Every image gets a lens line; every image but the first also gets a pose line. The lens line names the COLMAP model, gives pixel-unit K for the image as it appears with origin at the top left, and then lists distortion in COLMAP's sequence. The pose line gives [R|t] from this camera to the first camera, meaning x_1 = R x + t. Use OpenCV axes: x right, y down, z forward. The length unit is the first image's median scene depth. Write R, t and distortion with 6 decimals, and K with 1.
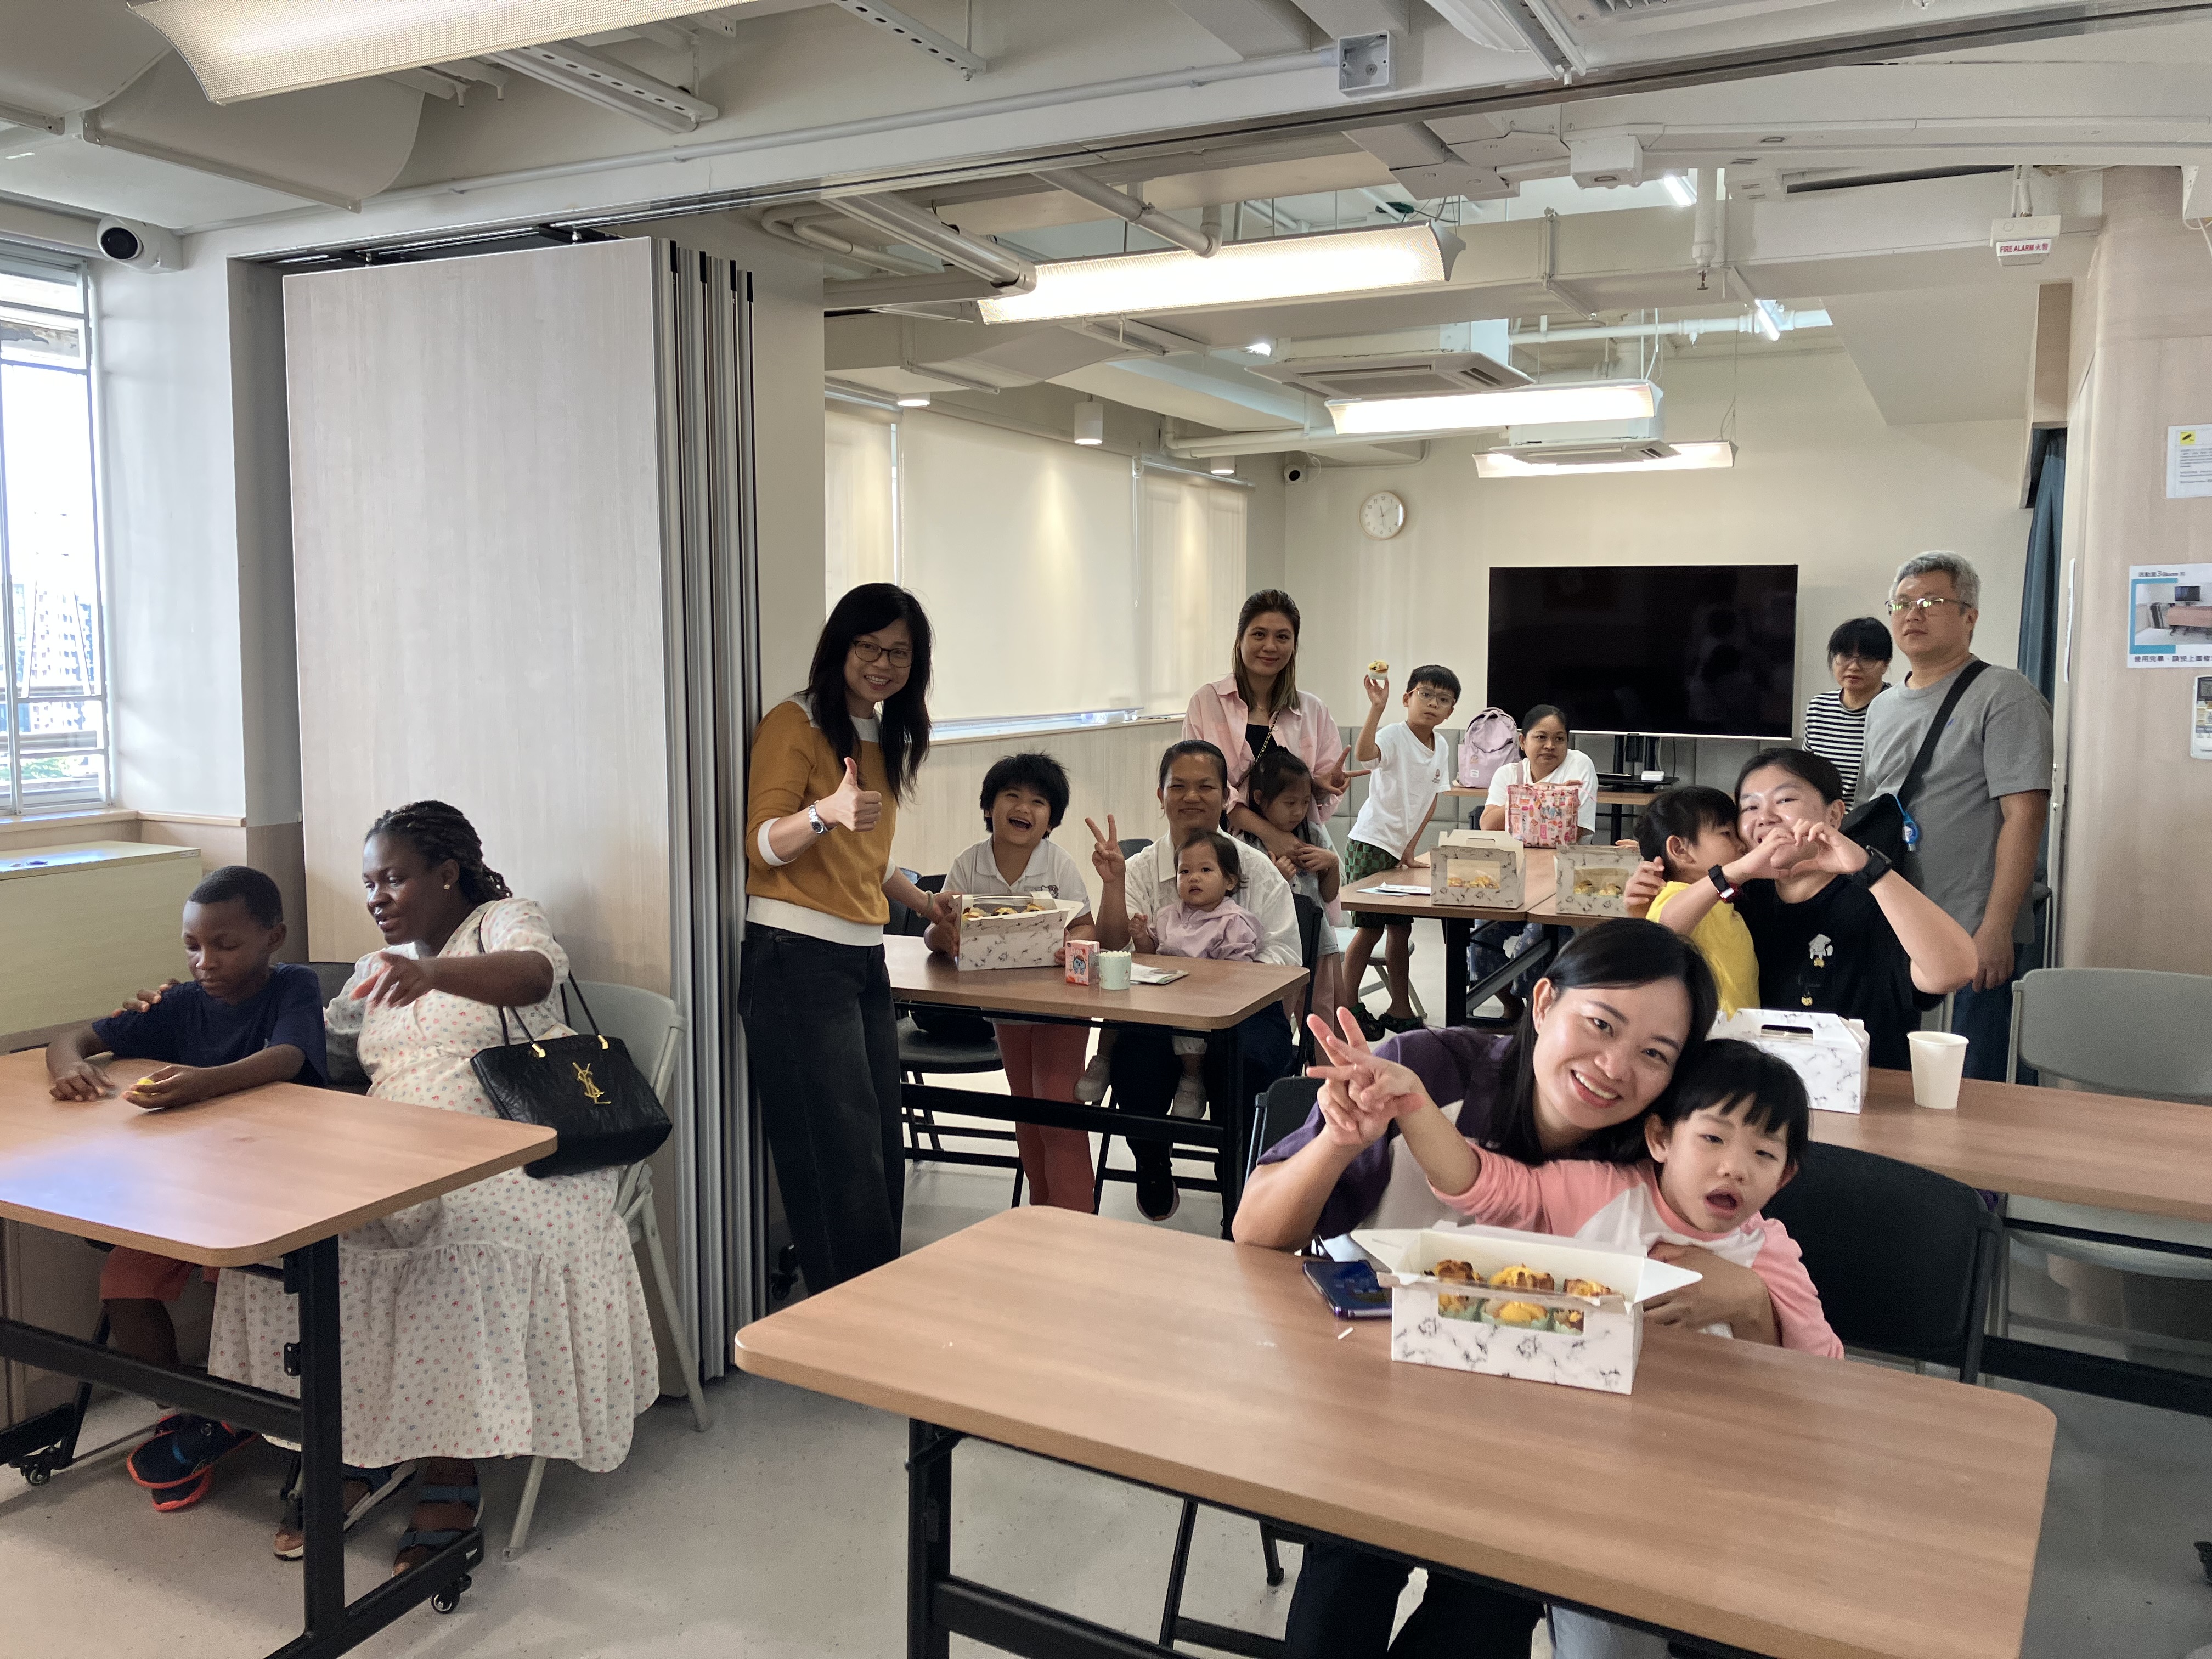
lens RADIAL K [[1775.0, 0, 1107.9], [0, 1775.0, 783.1], [0, 0, 1]] dist [0.004575, 0.005129]
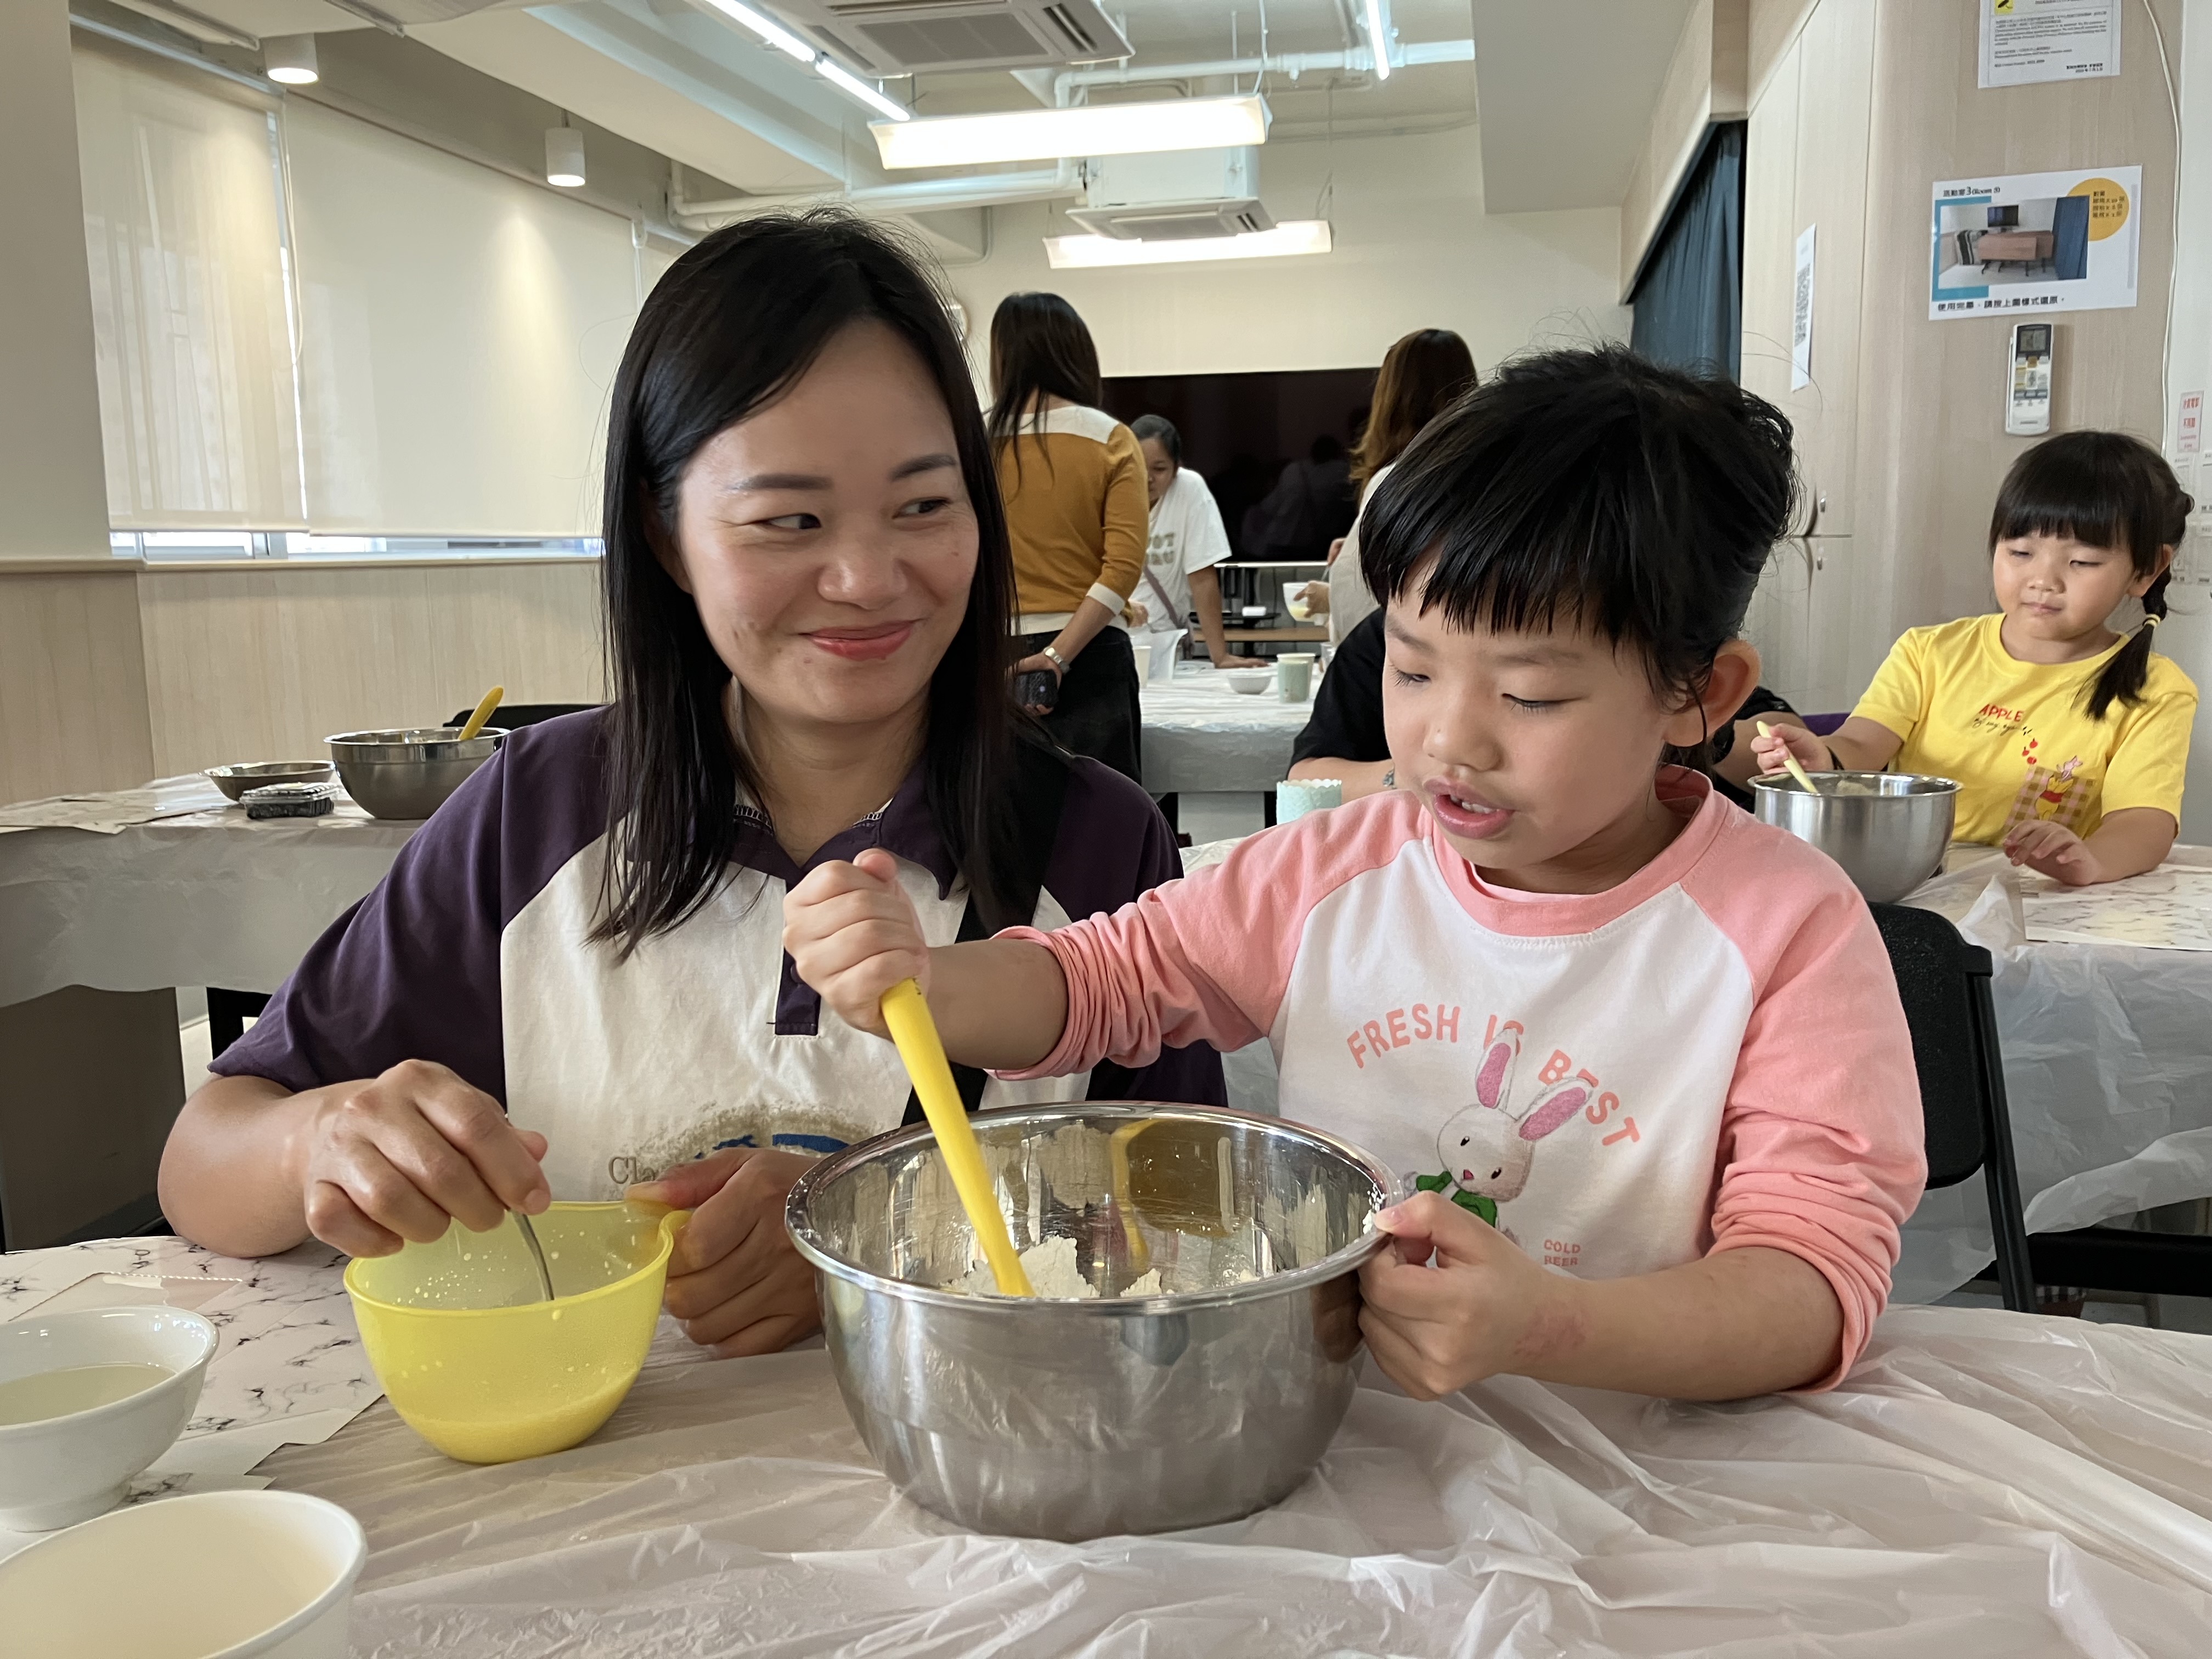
lens RADIAL K [[1775.0, 0, 1107.9], [0, 1775.0, 783.1], [0, 0, 1]] dist [0.004575, 0.005129]
pose [[0.969801, -0.056238, 0.237324, 0.019603], [0.044825, 0.997576, 0.053216, 0.041445], [-0.239742, -0.040971, 0.969972, 0.177956]]
